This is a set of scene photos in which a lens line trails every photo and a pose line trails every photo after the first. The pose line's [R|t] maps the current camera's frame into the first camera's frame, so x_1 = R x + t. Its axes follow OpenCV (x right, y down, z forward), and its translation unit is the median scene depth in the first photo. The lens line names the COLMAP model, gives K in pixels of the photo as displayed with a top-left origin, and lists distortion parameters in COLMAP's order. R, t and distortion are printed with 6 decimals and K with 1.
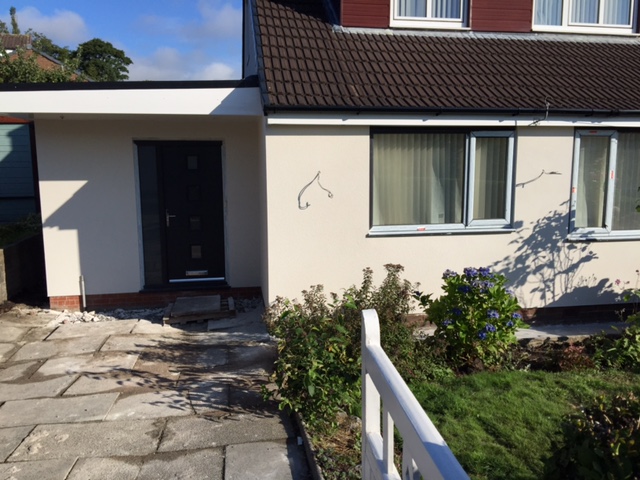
lens RADIAL K [[537.5, 0, 324.5], [0, 537.5, 238.9], [0, 0, 1]] dist [0.093886, -0.134626]
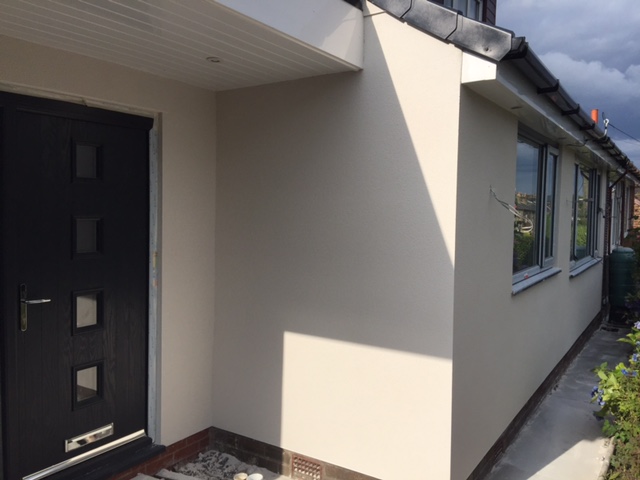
lens RADIAL K [[547.9, 0, 334.4], [0, 547.9, 230.0], [0, 0, 1]] dist [0.093179, -0.147665]
pose [[0.663039, -0.018929, 0.748346, -0.429326], [0.091474, 0.994237, -0.055898, -0.050582], [-0.742975, 0.105516, 0.660949, 0.593759]]
